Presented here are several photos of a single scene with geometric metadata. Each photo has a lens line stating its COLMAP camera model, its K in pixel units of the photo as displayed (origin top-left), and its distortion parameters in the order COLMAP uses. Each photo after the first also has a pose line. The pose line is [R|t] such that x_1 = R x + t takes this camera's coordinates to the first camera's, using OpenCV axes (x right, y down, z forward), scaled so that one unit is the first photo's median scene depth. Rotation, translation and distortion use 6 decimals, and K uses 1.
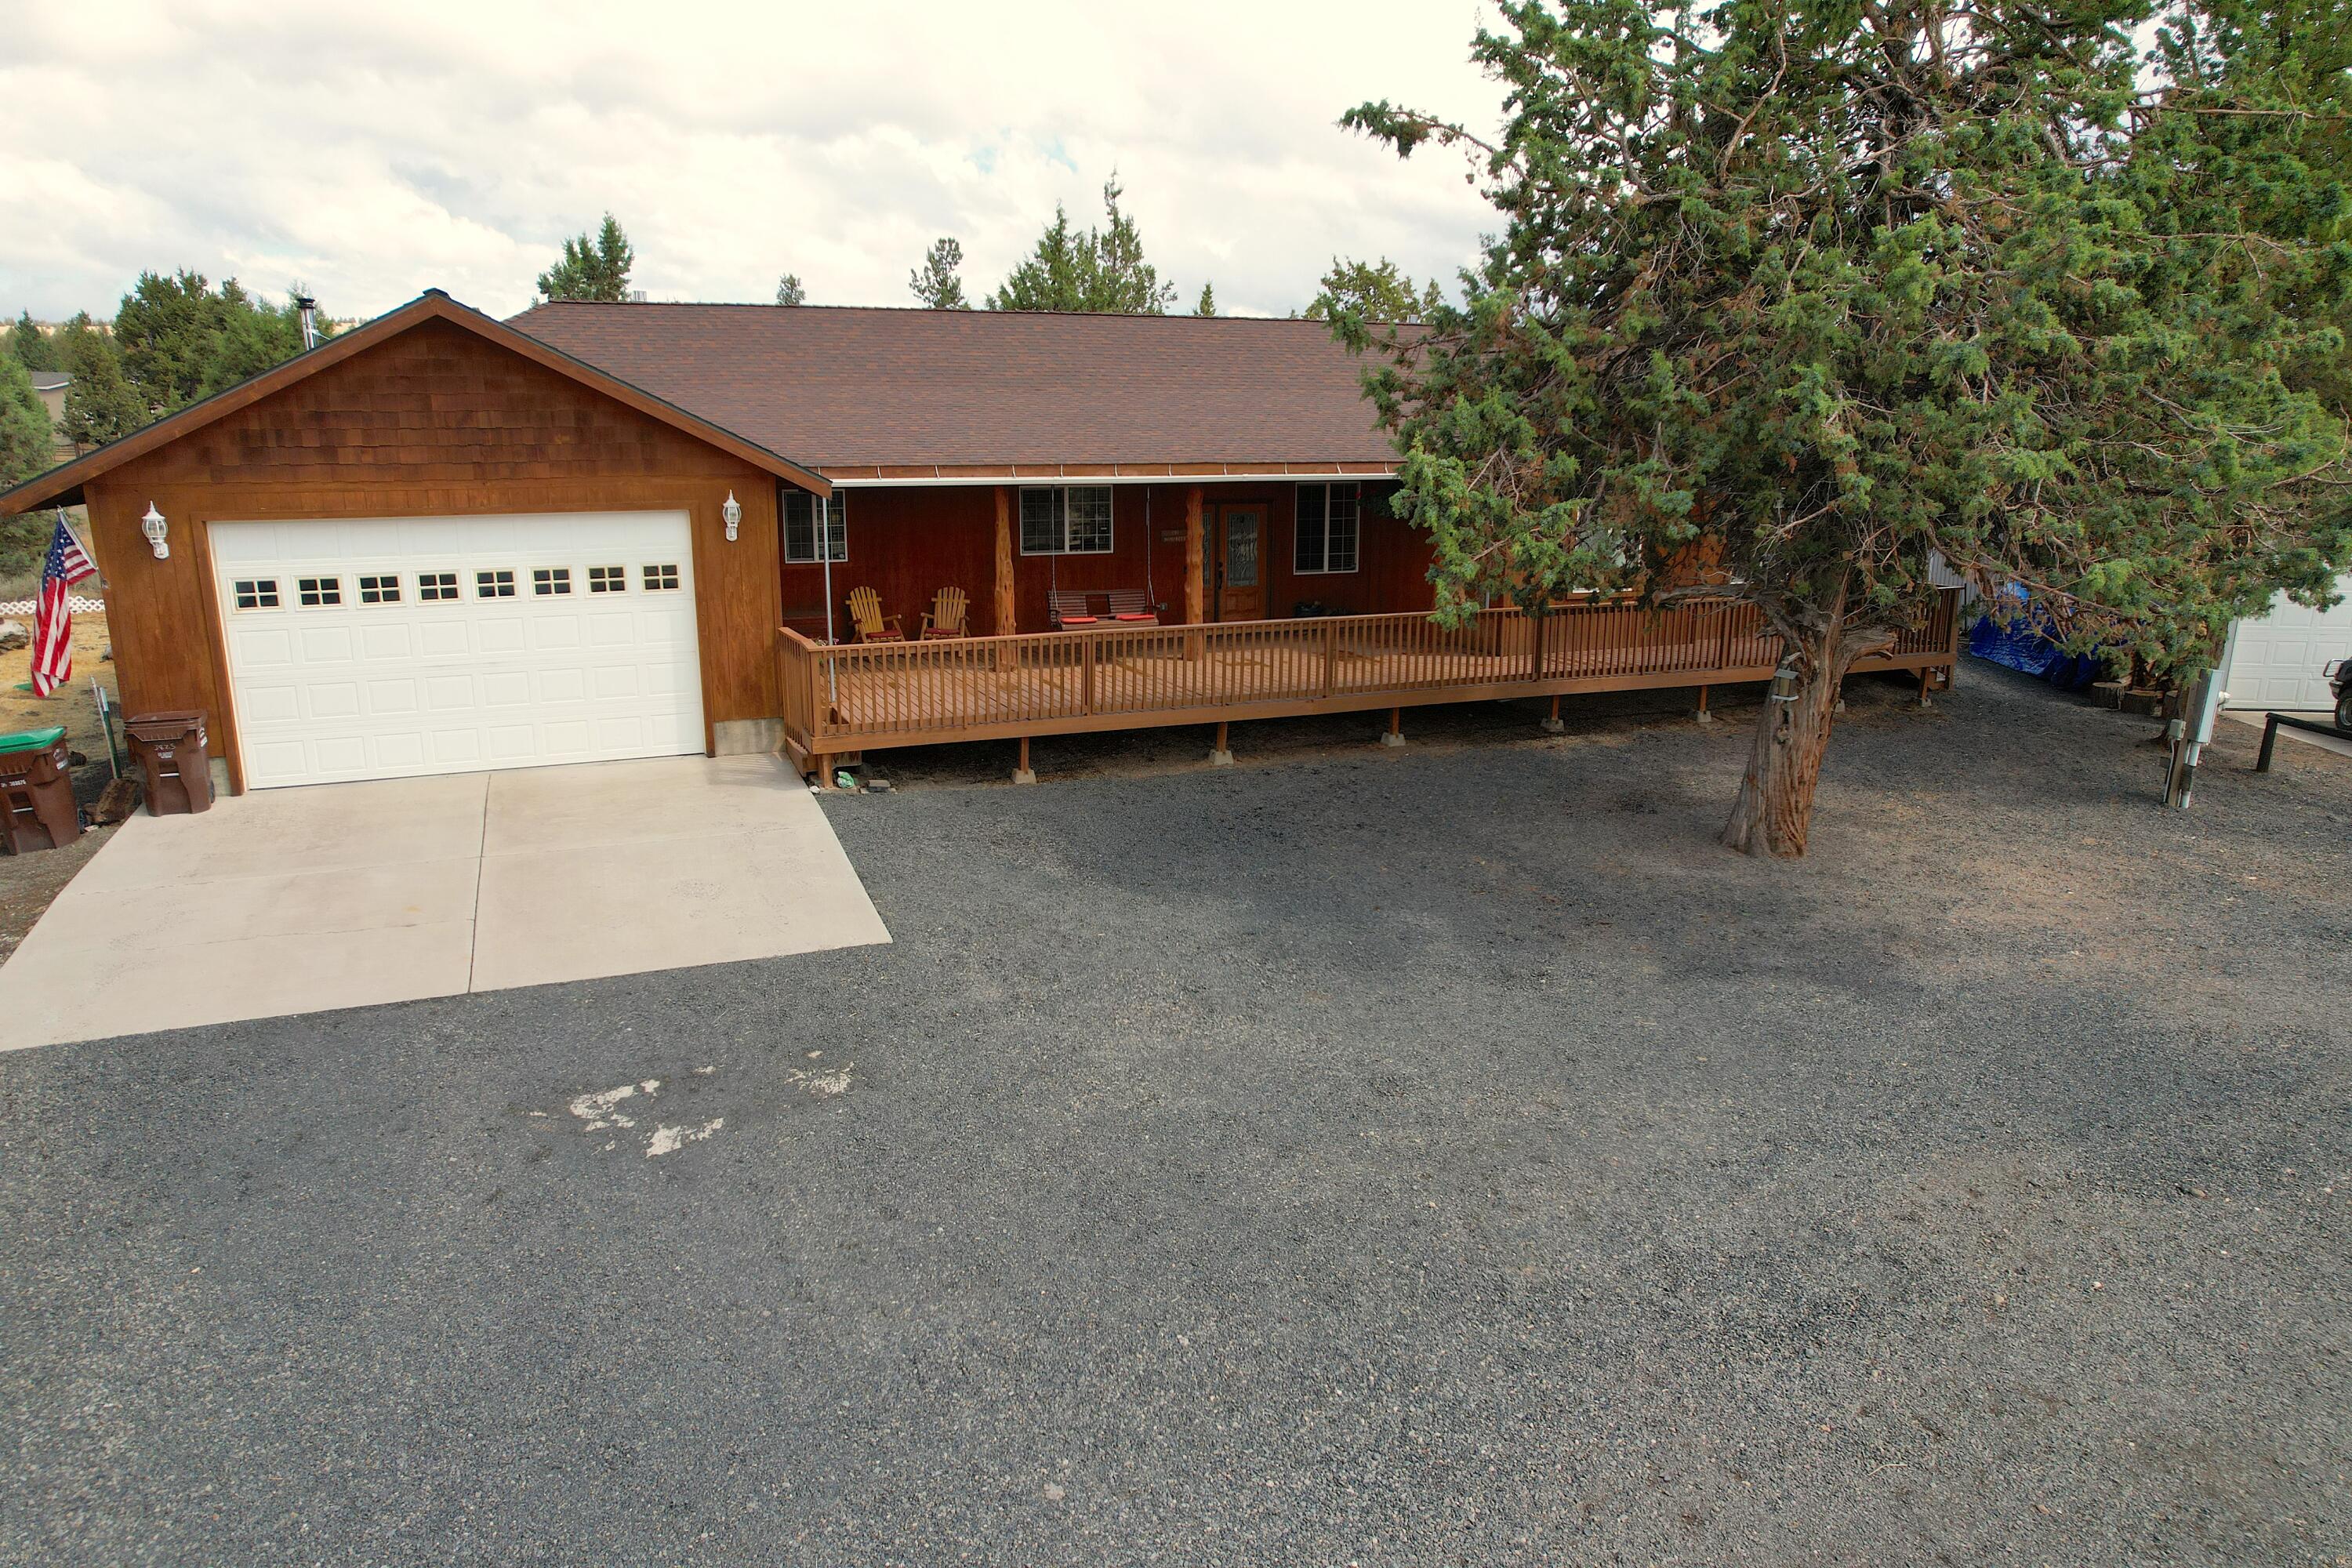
lens RADIAL K [[1504.0, 0, 1169.2], [0, 1504.0, 785.8], [0, 0, 1]] dist [-0.068491, 0.065641]
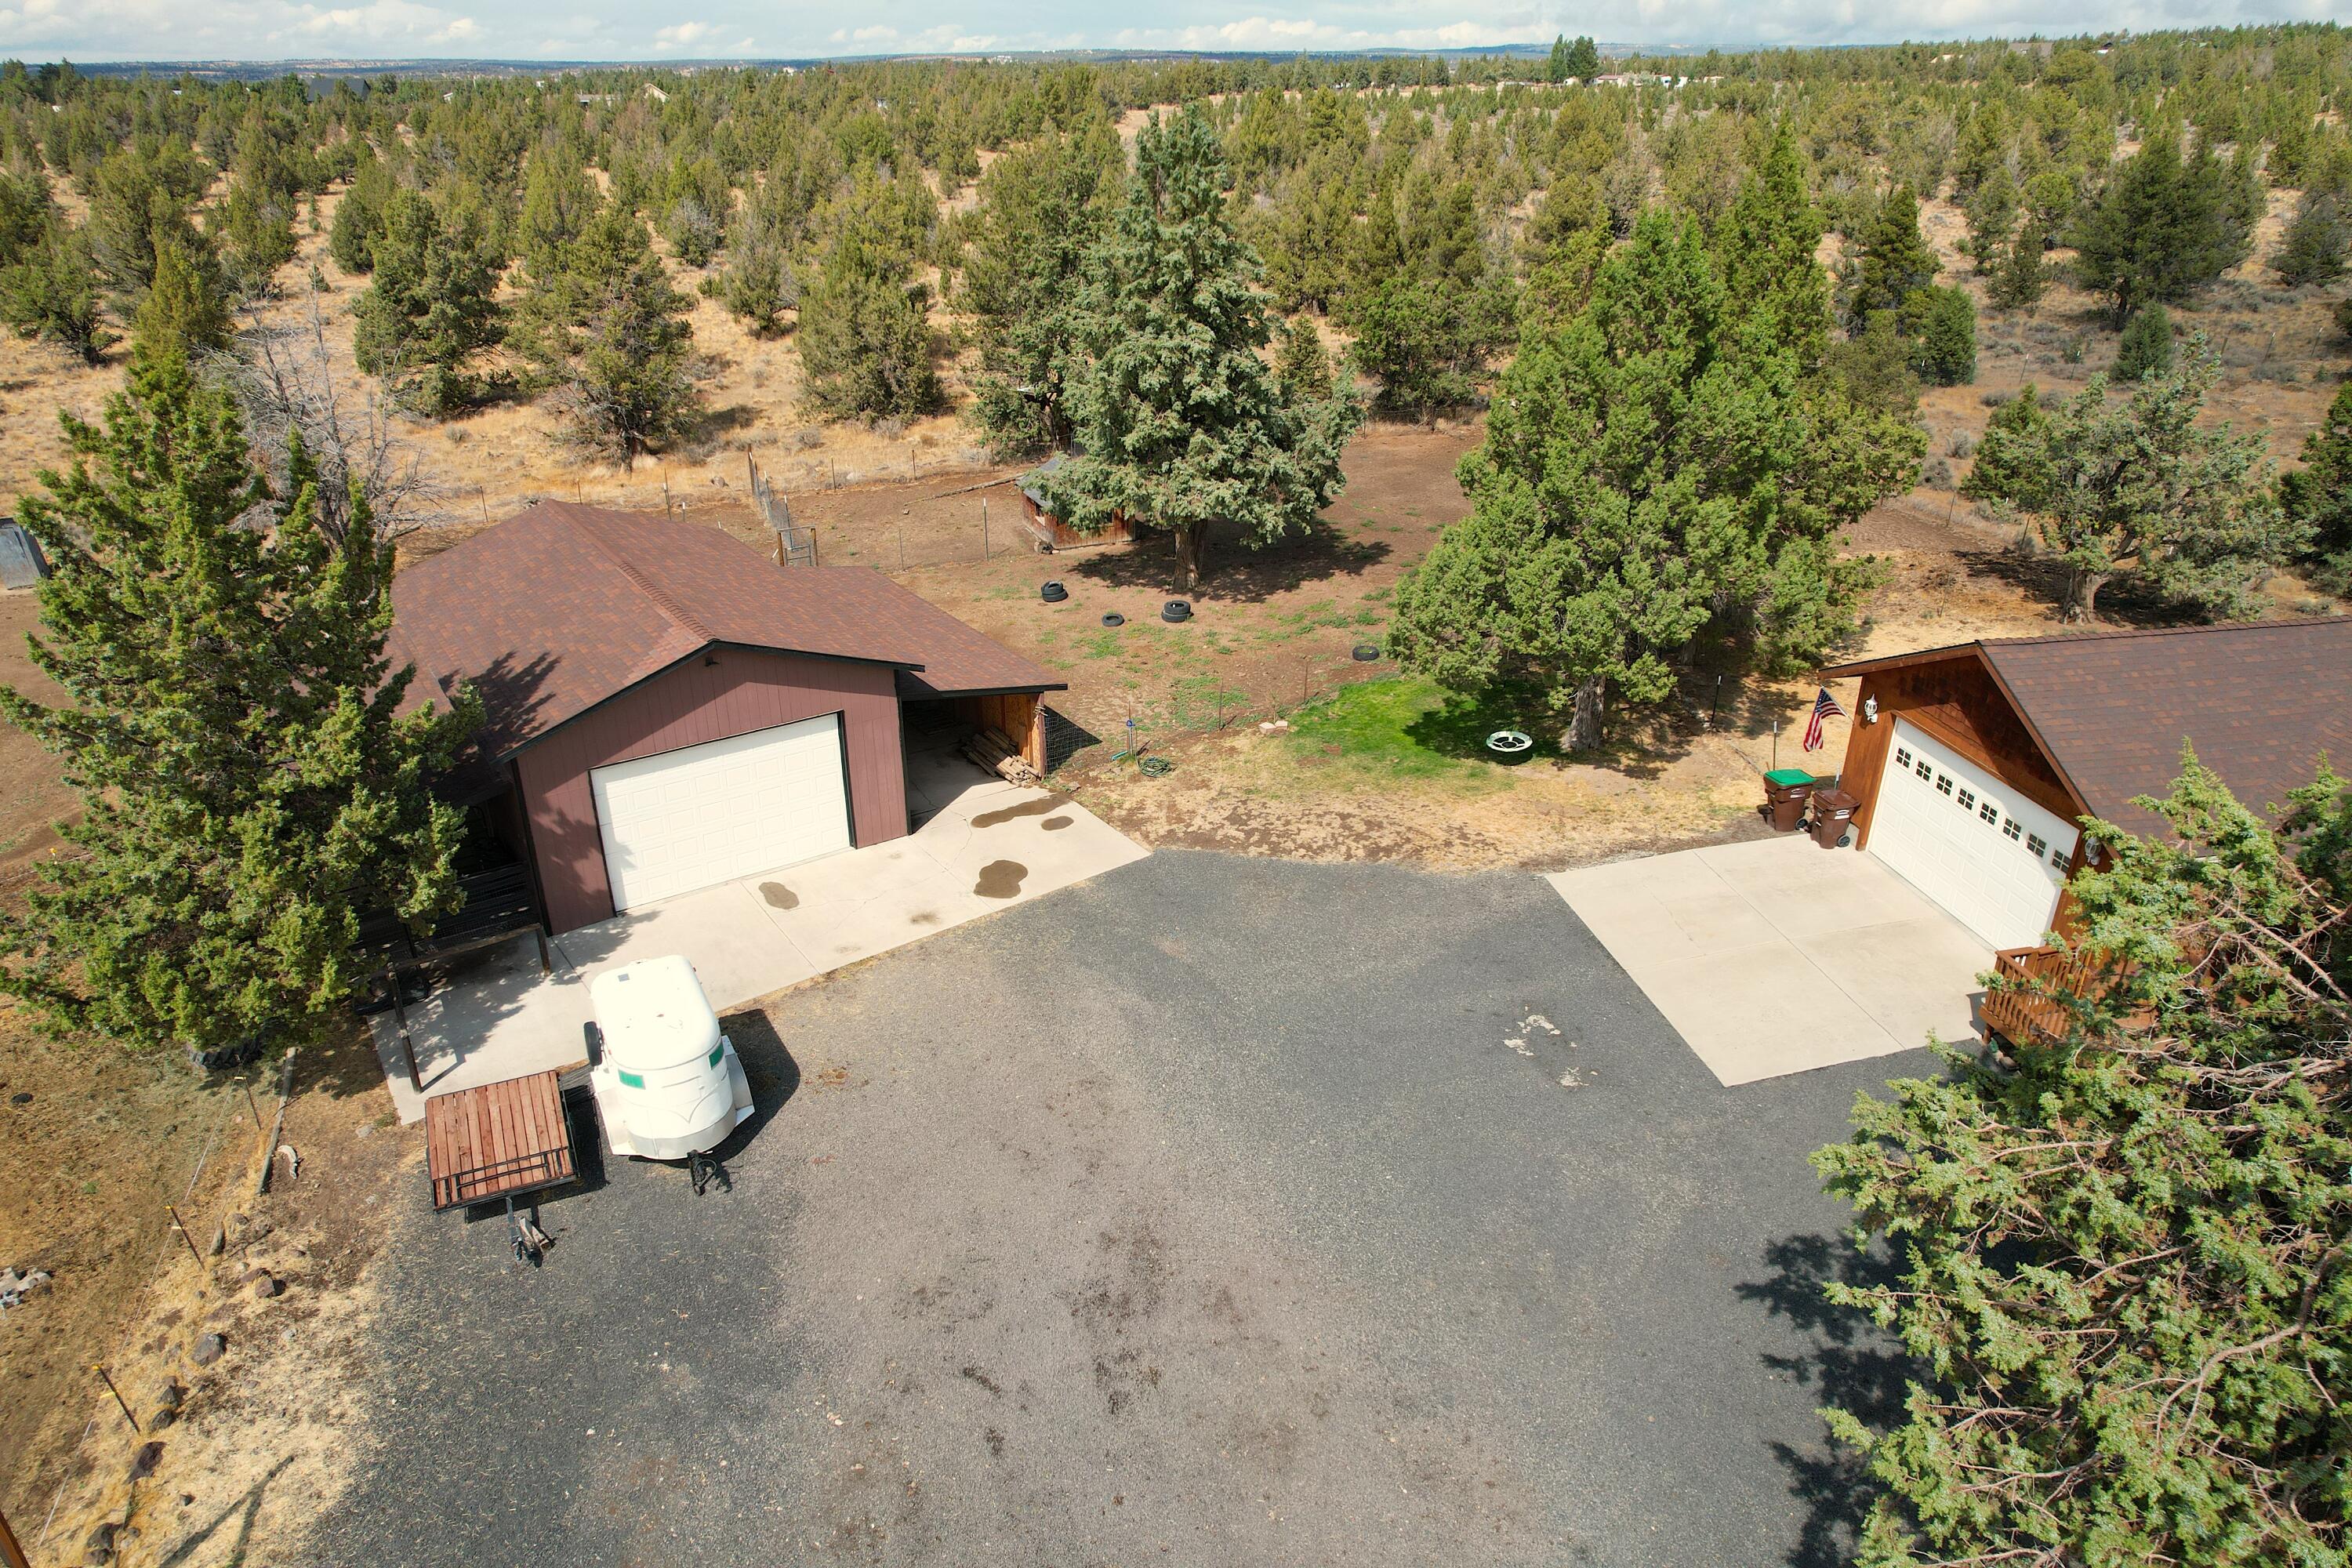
lens RADIAL K [[1504.0, 0, 1171.9], [0, 1504.0, 789.4], [0, 0, 1]] dist [-0.068491, 0.065641]
pose [[-0.189971, 0.431896, -0.881690, 1.107084], [-0.234802, 0.851997, 0.467942, -0.715302], [0.953299, 0.295917, -0.060444, 0.296308]]
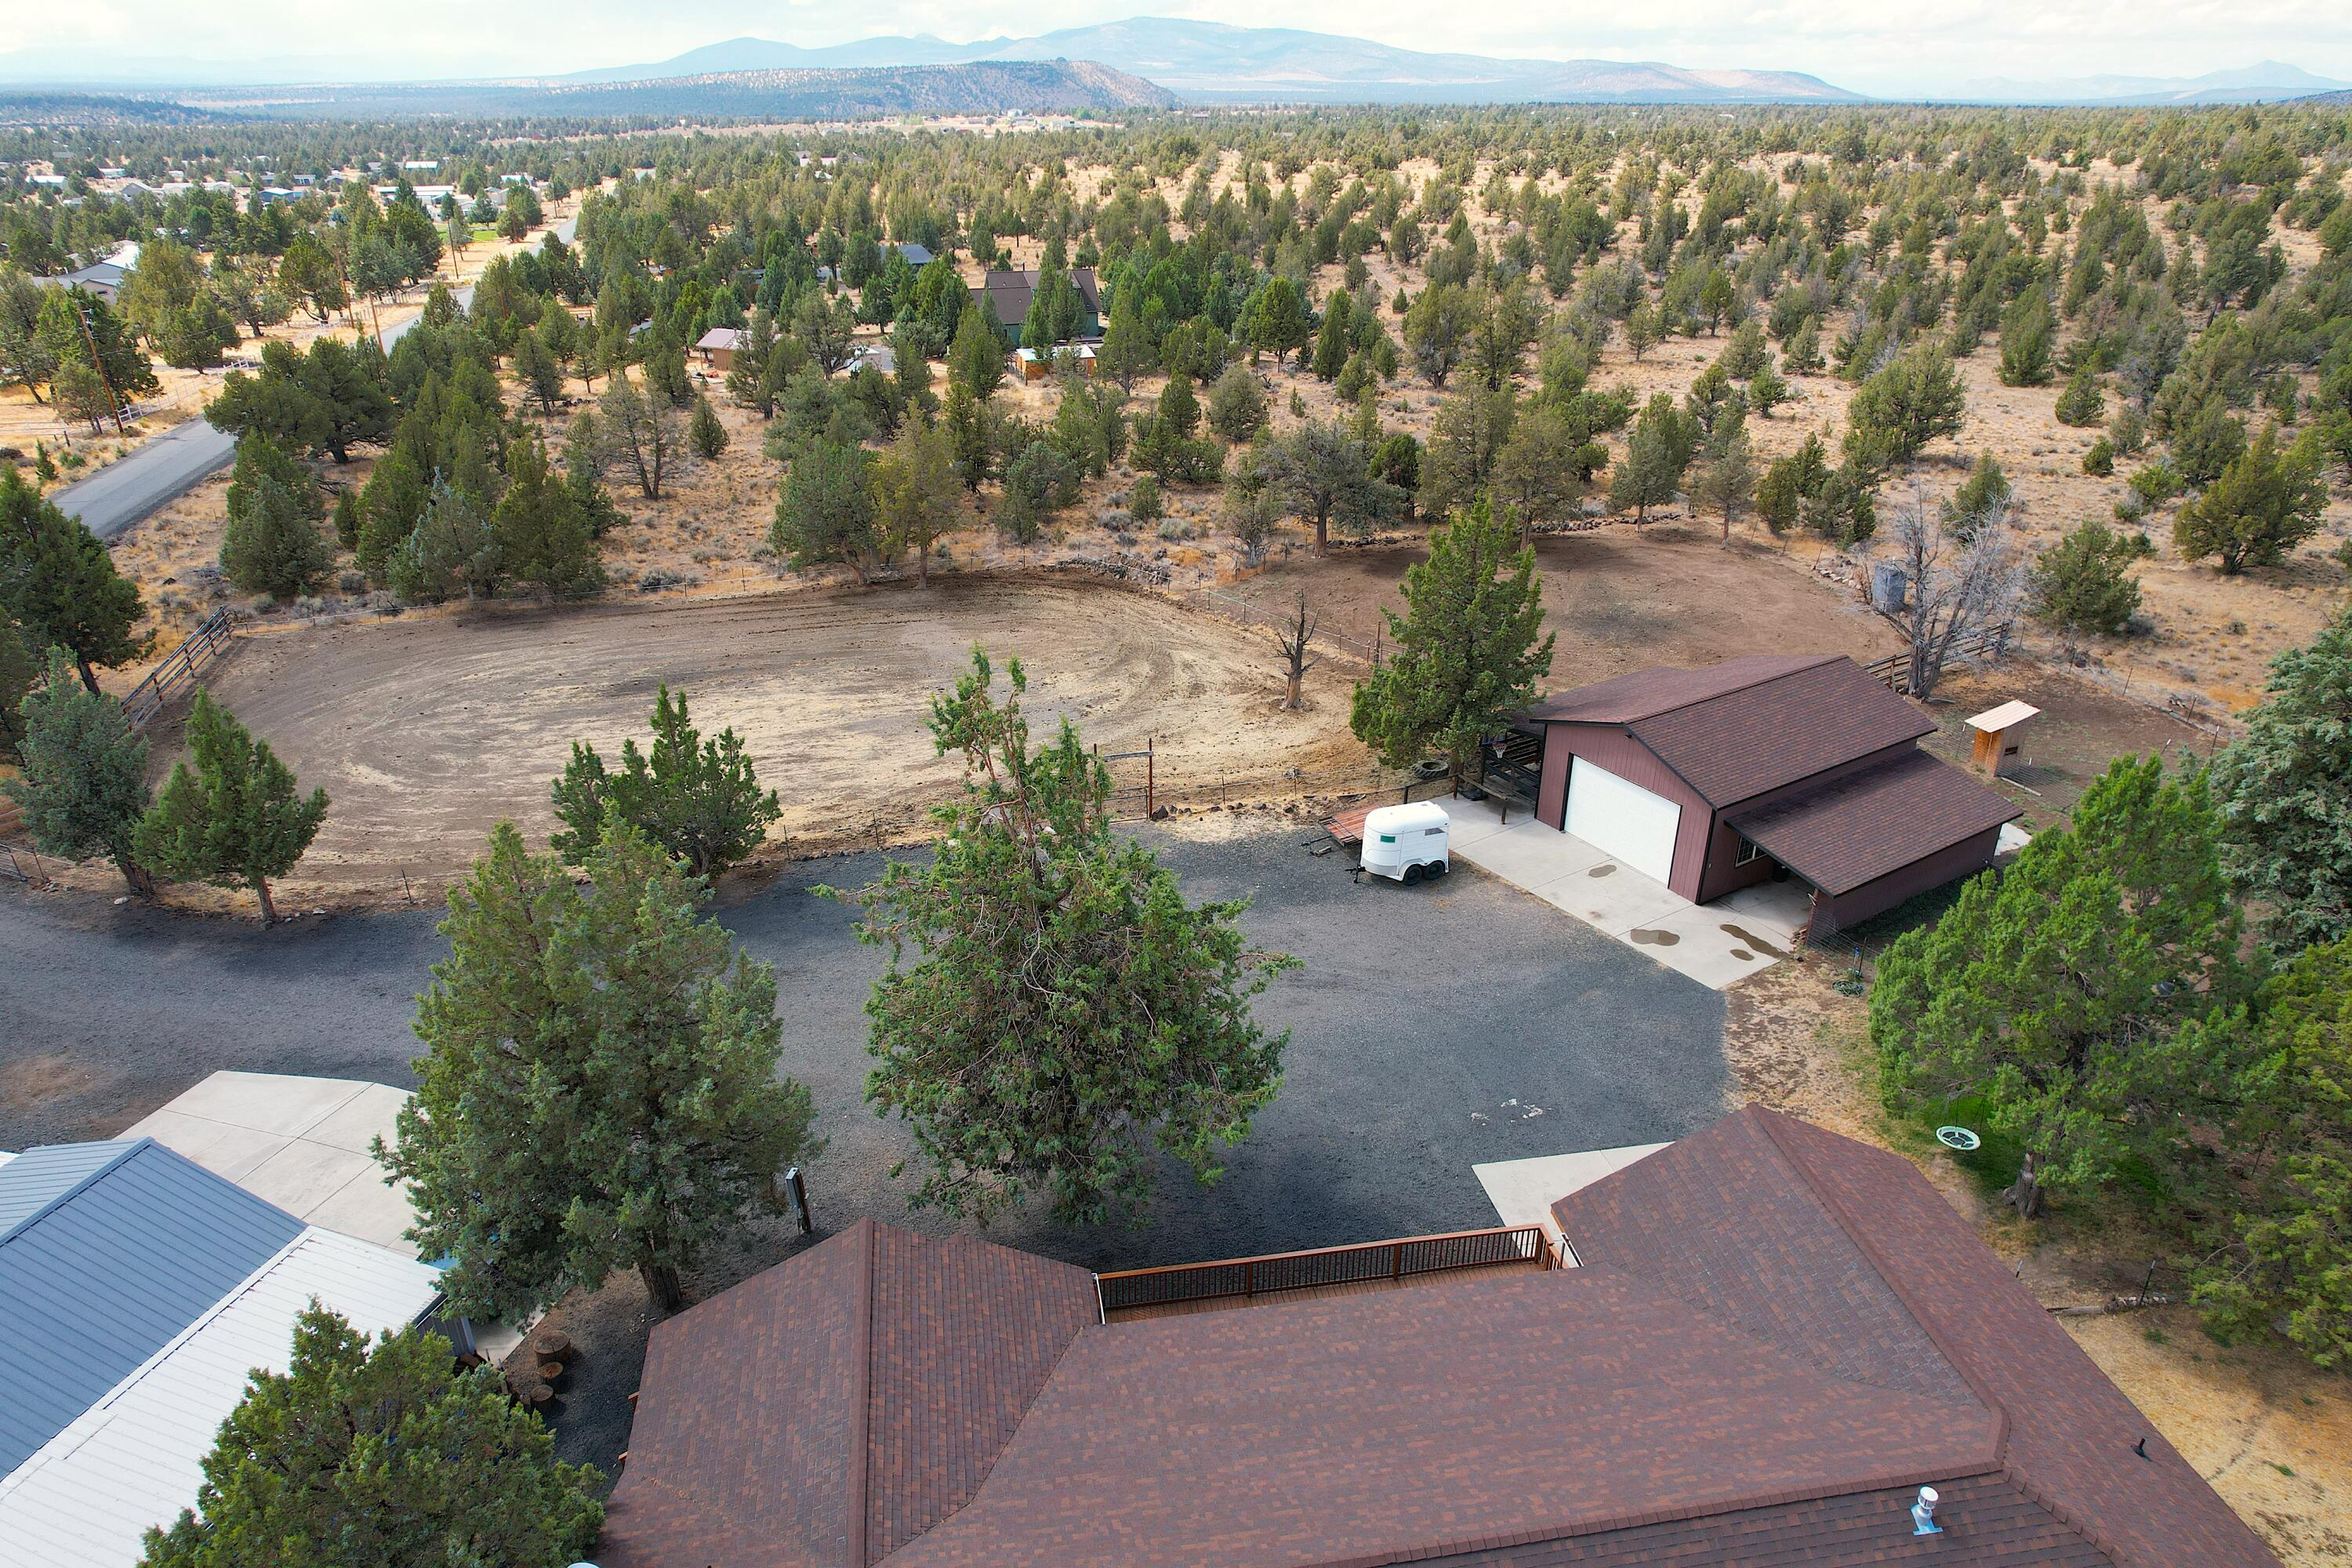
lens RADIAL K [[1504.0, 0, 1173.7], [0, 1504.0, 782.9], [0, 0, 1]] dist [-0.068491, 0.065641]
pose [[-0.975542, -0.091065, 0.200062, -0.076518], [0.056300, 0.776271, 0.627880, -1.832575], [-0.212480, 0.623787, -0.752158, 2.232174]]
